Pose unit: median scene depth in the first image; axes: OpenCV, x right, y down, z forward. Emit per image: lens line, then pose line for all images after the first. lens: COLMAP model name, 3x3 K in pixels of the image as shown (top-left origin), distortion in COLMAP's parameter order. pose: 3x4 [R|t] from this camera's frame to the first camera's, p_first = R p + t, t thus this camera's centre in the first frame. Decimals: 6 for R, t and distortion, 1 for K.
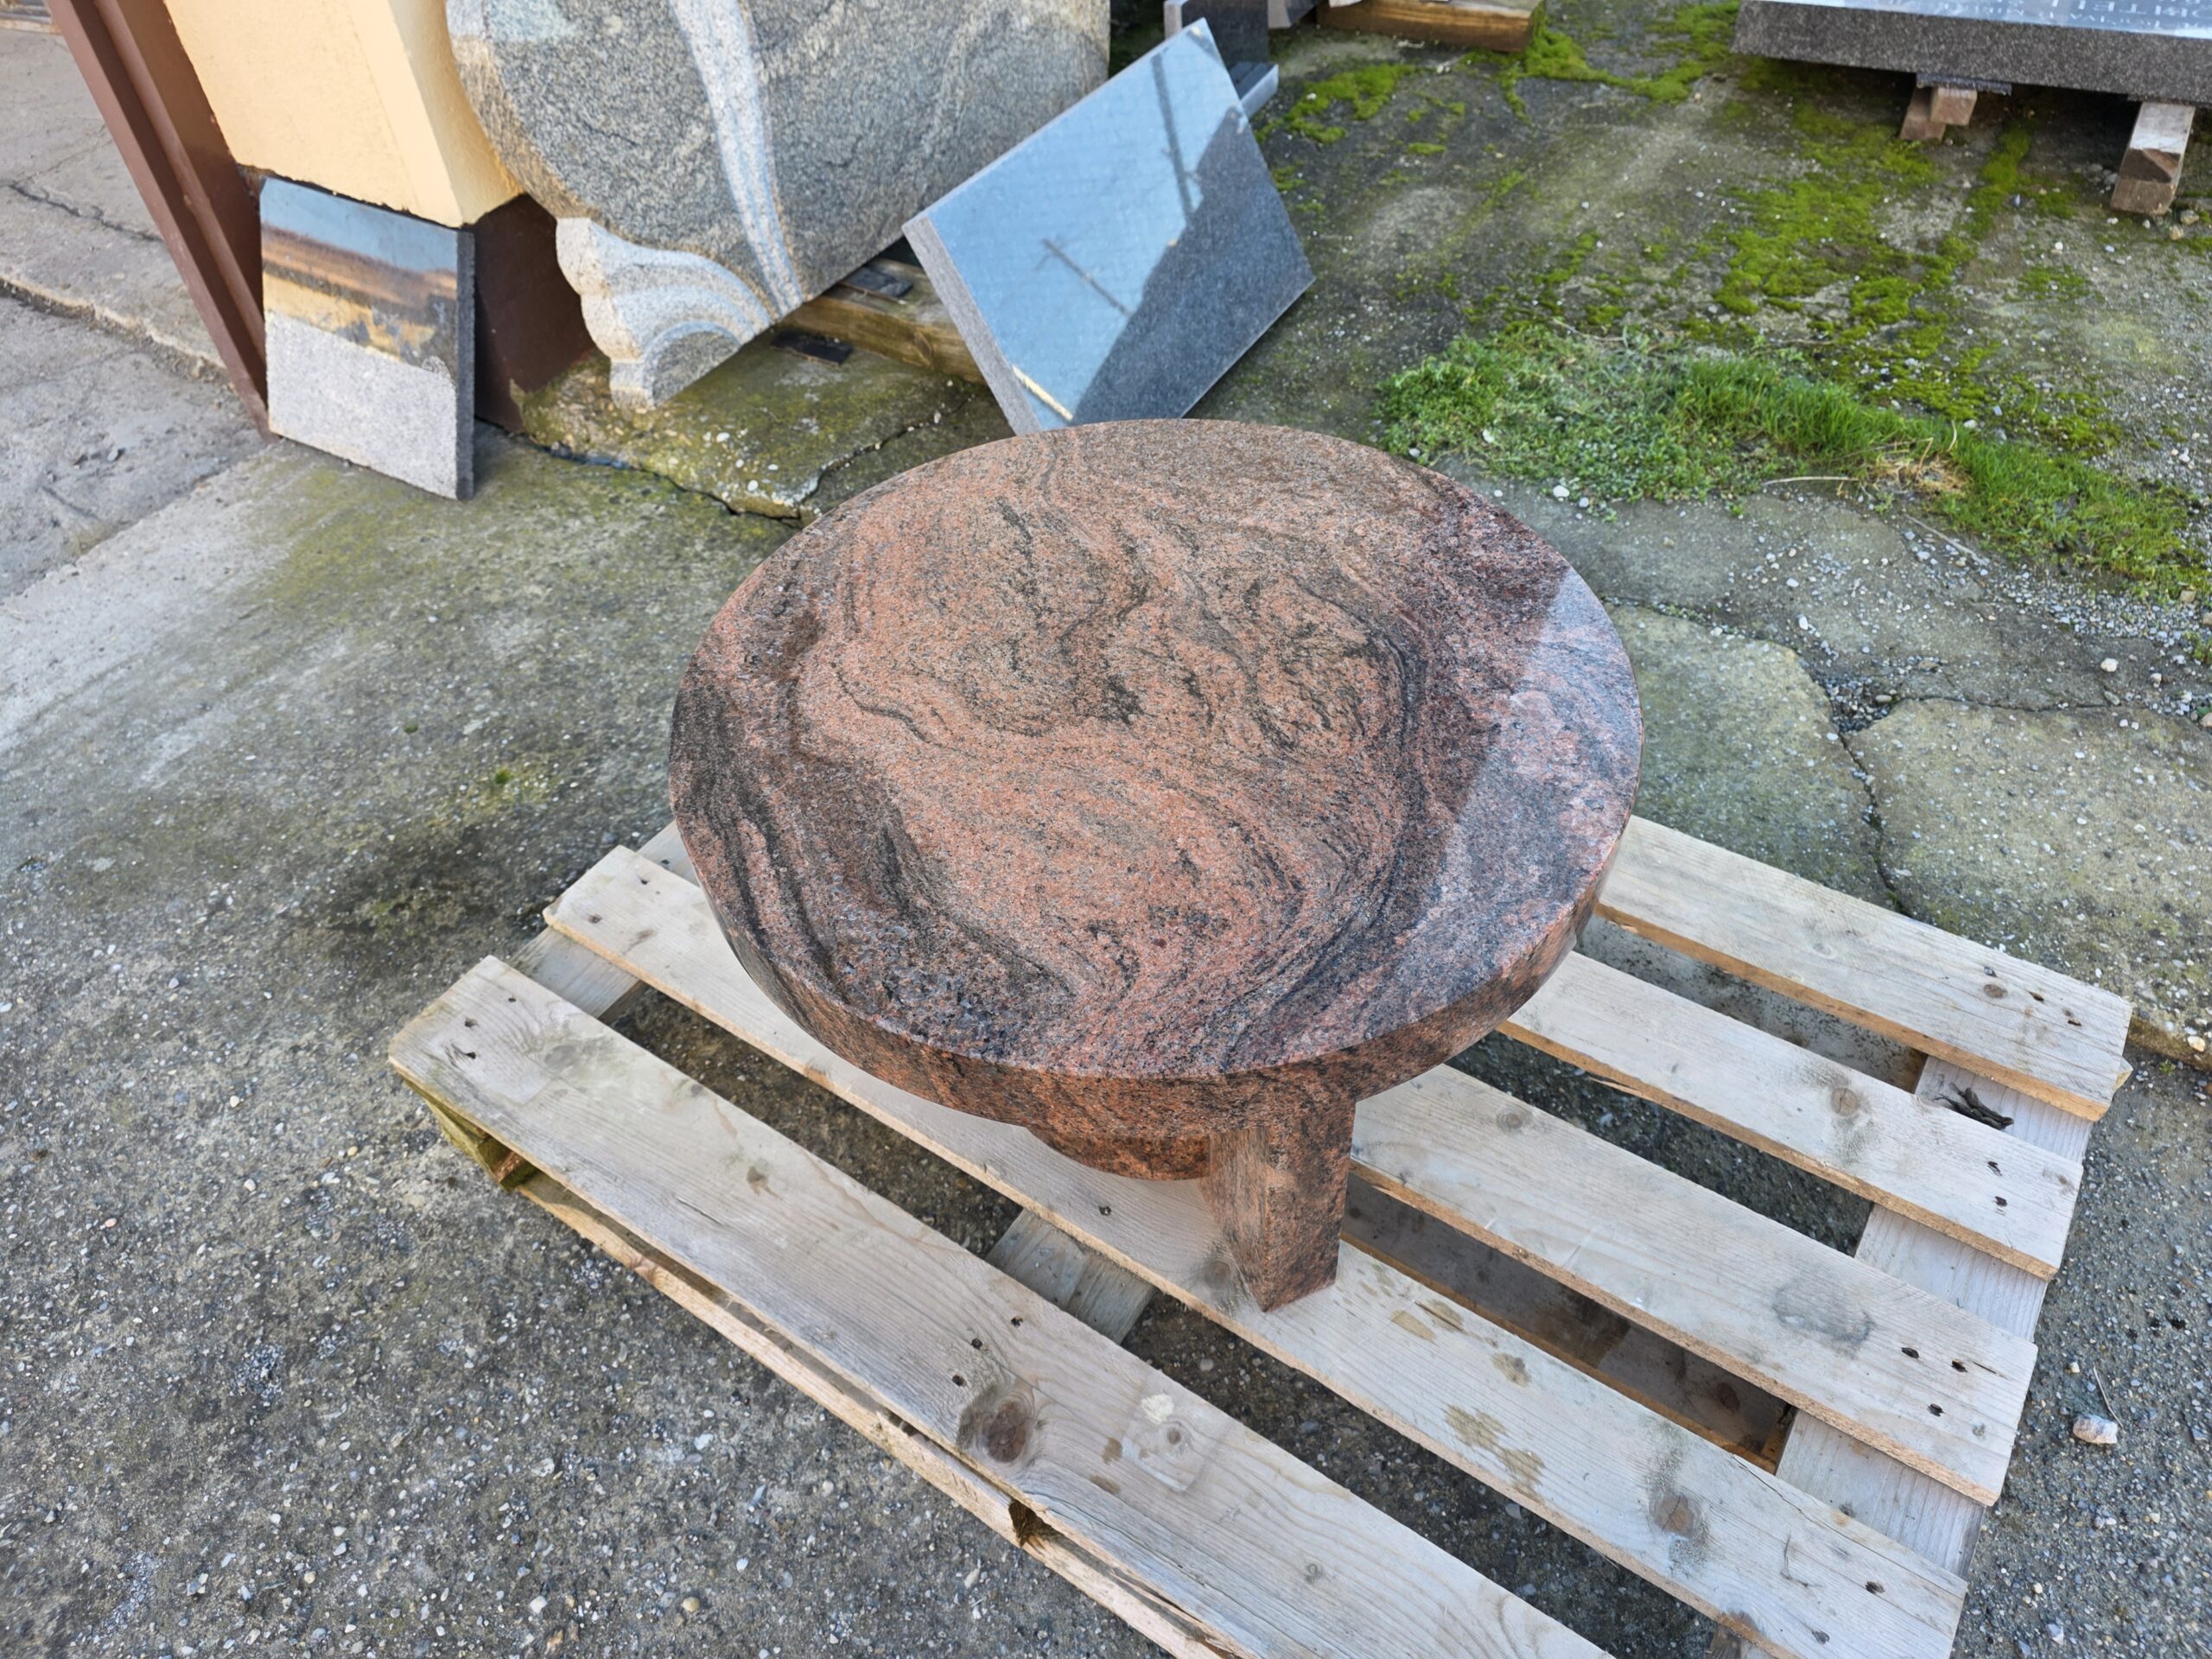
lens RADIAL K [[1500.4, 0, 1119.1], [0, 1500.4, 798.6], [0, 0, 1]] dist [0.050815, -0.049086]
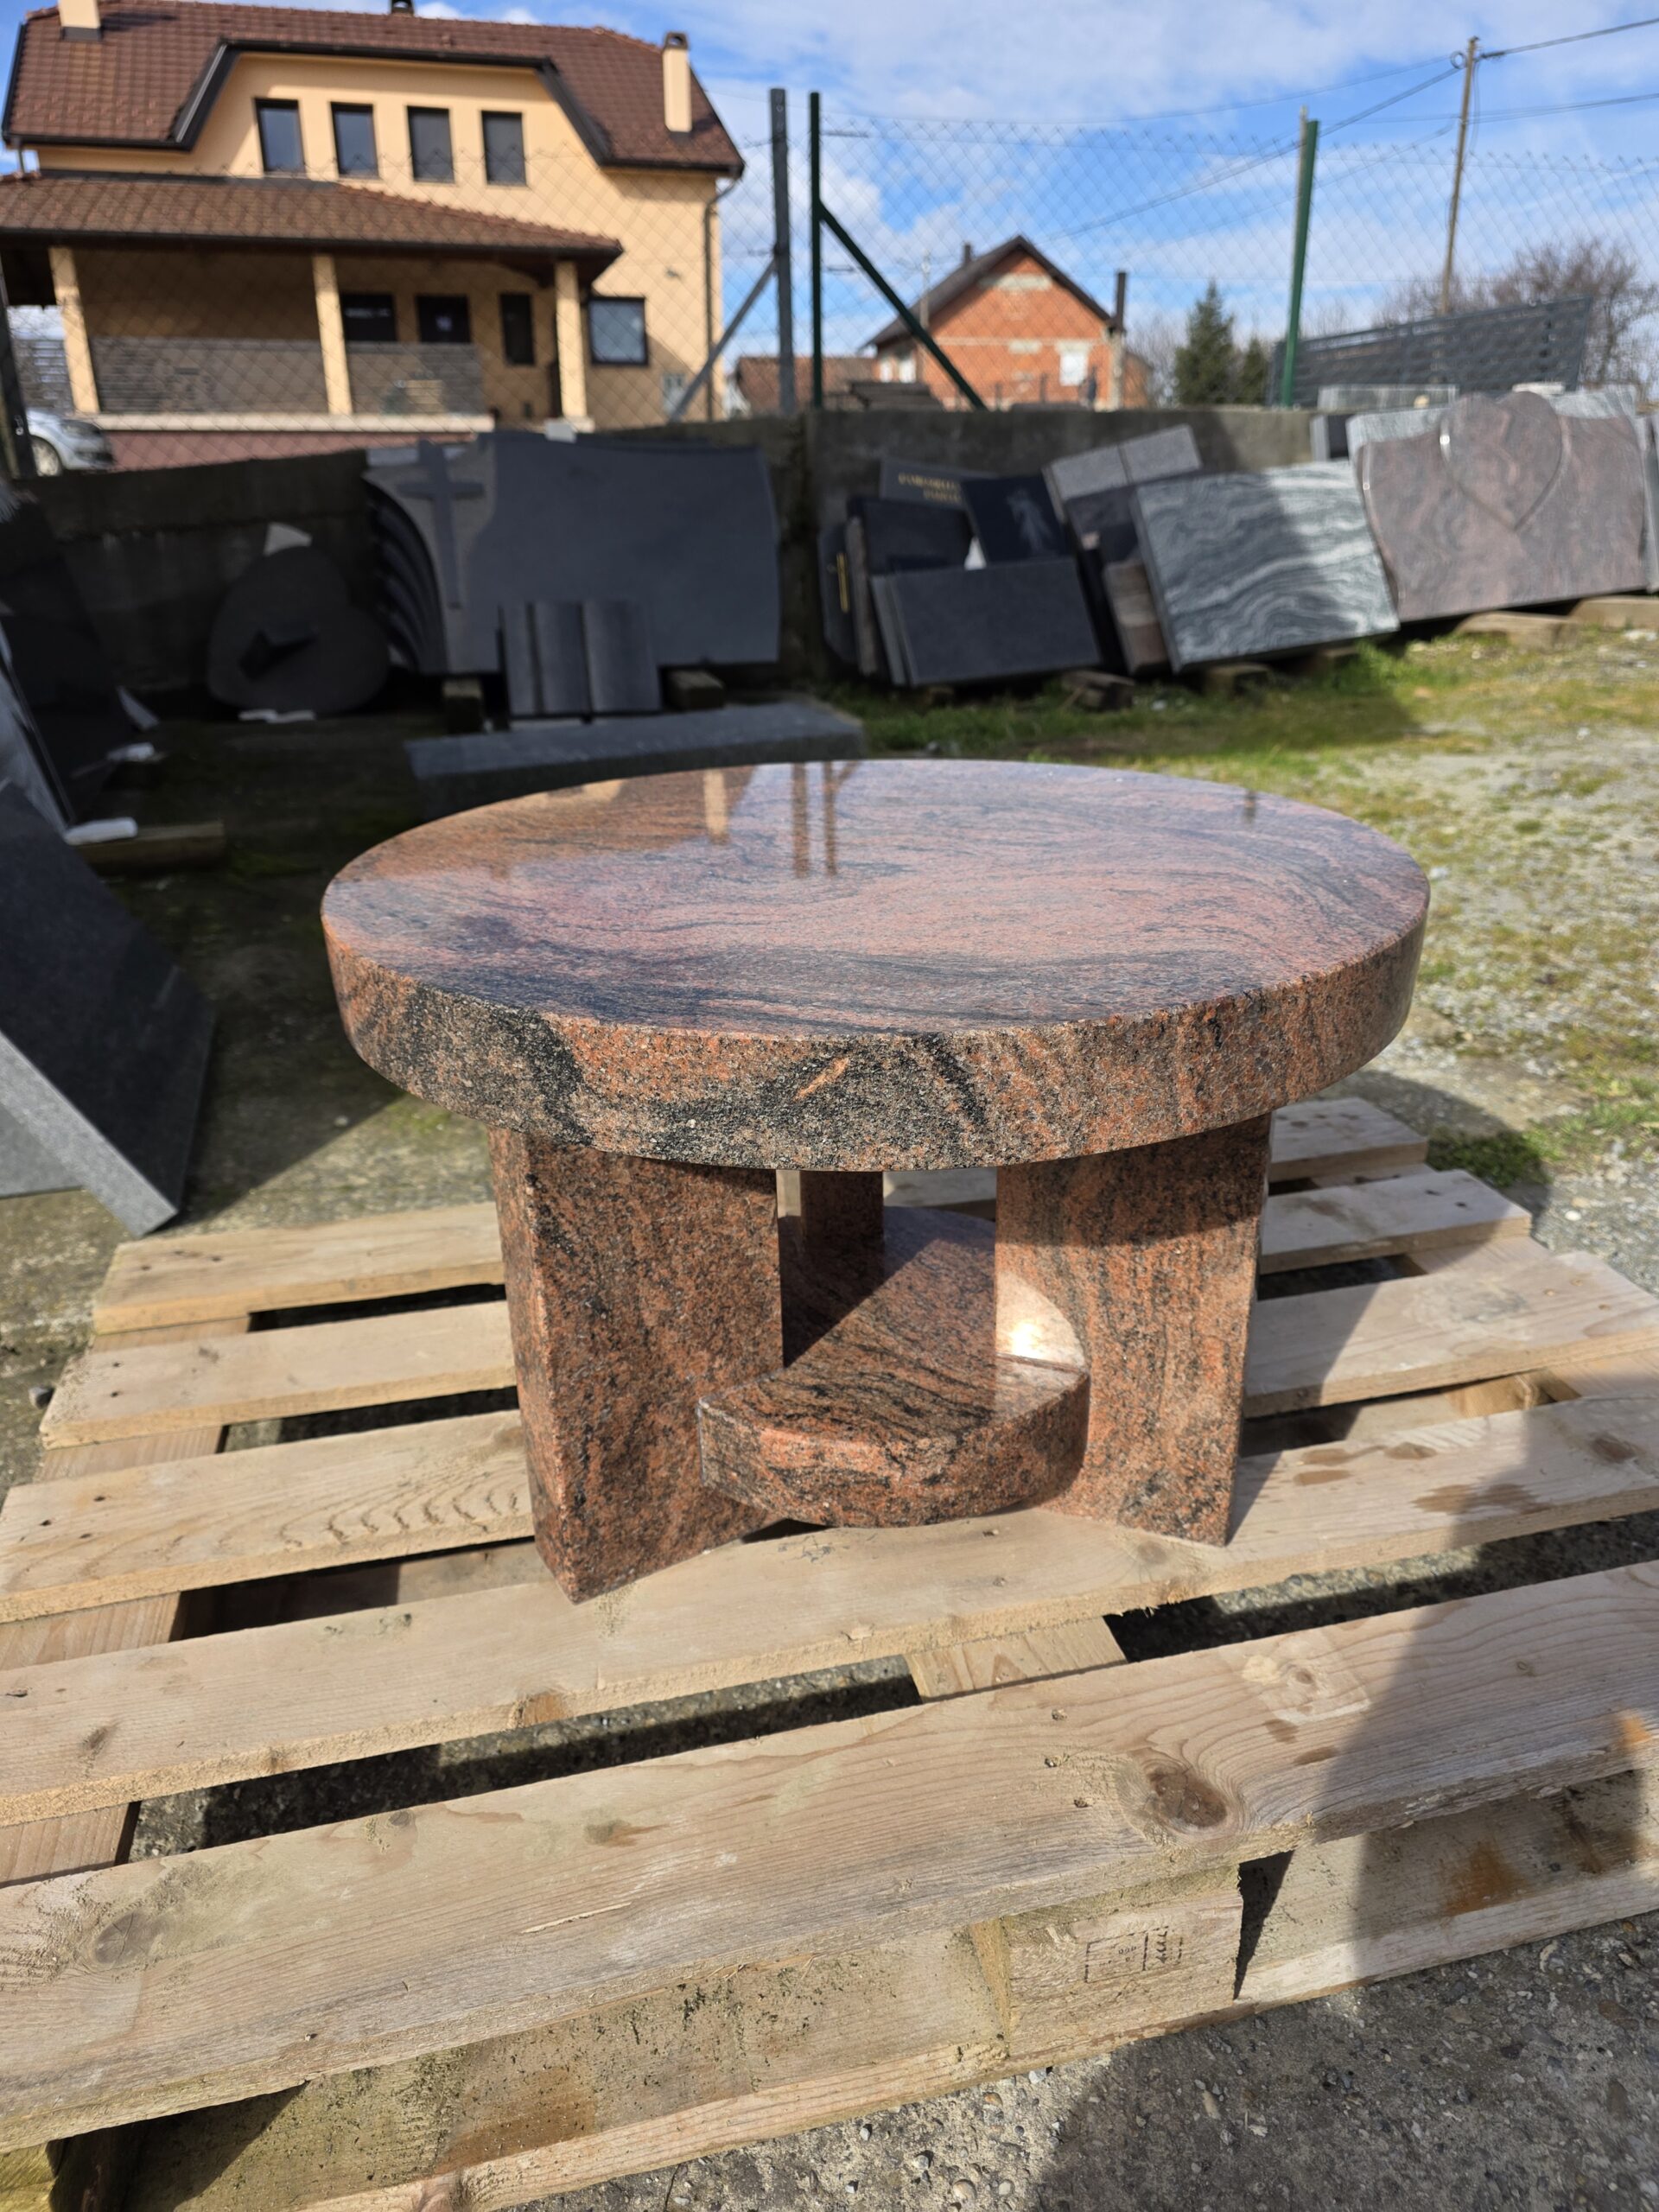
lens RADIAL K [[1500.4, 0, 829.9], [0, 1500.4, 1109.4], [0, 0, 1]] dist [0.050815, -0.049086]
pose [[0.681115, -0.258241, 0.685123, -0.528173], [0.515850, 0.833308, -0.198737, 0.172416], [-0.519597, 0.488784, 0.700792, 0.358435]]
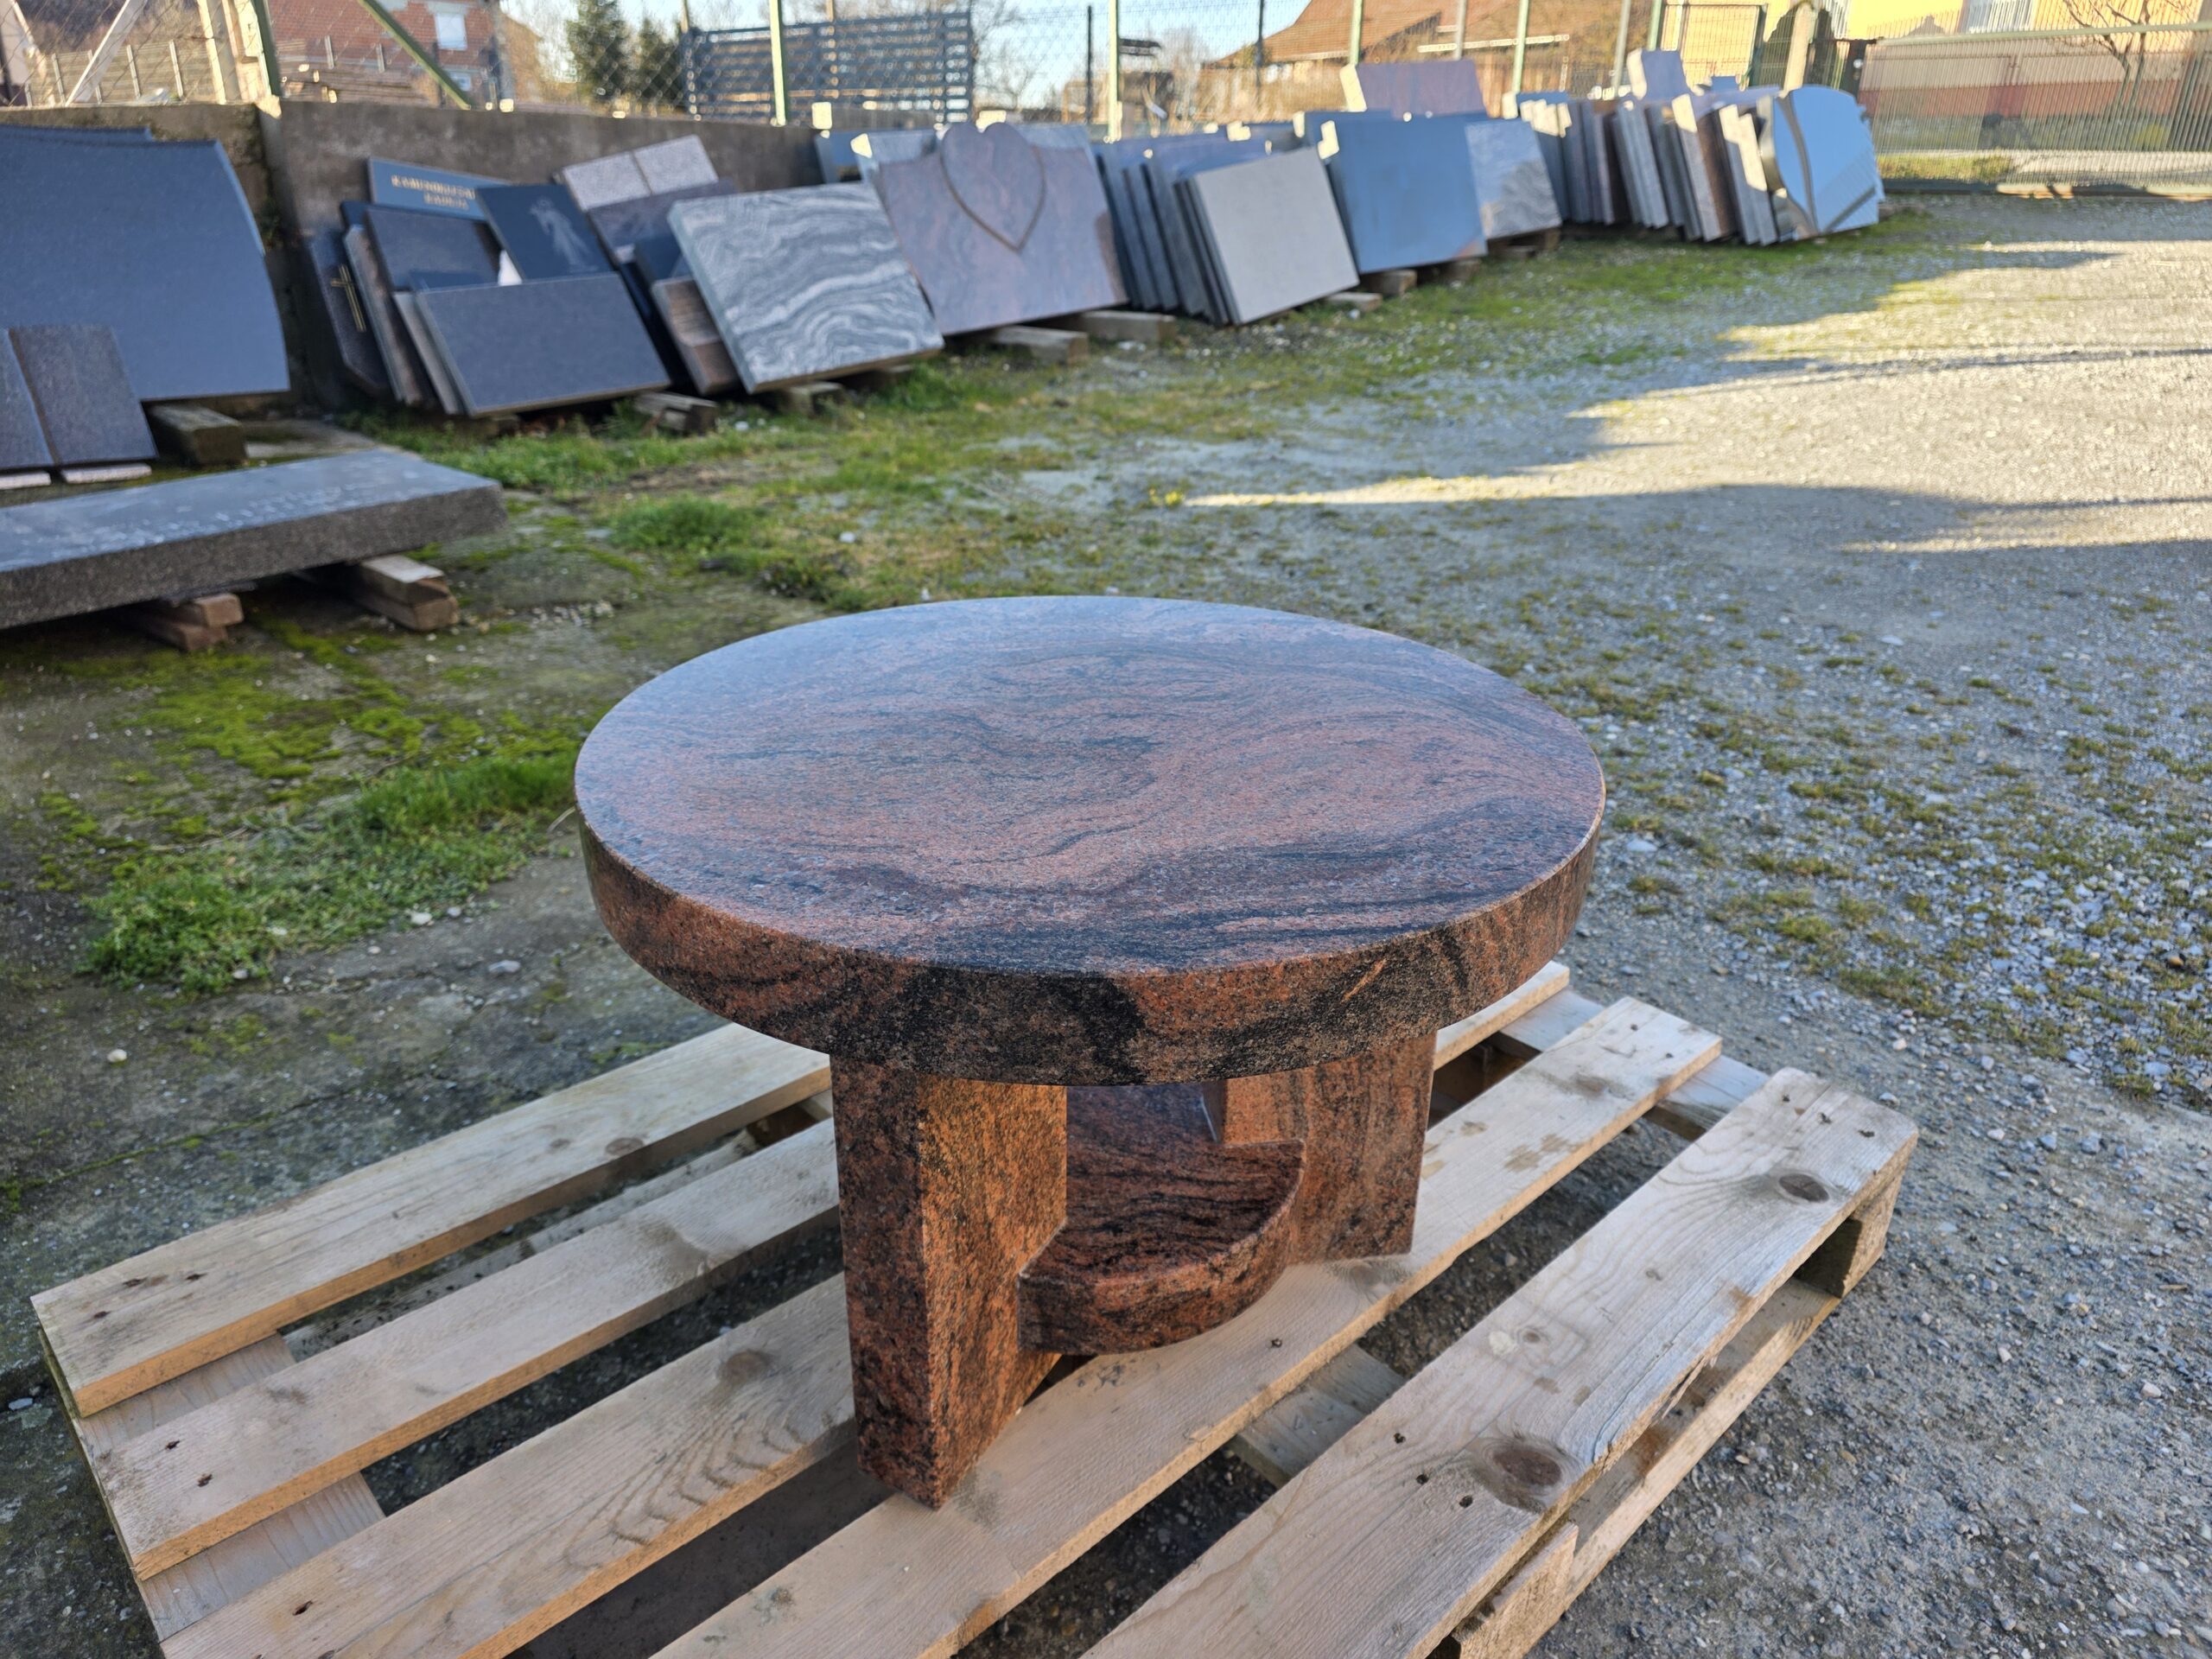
lens RADIAL K [[1491.5, 0, 1123.6], [0, 1491.5, 839.0], [0, 0, 1]] dist [0.051298, -0.047607]
pose [[0.221052, -0.363010, 0.905185, -0.698361], [0.675834, 0.726174, 0.126177, -0.111249], [-0.703125, 0.583863, 0.405856, 0.510106]]
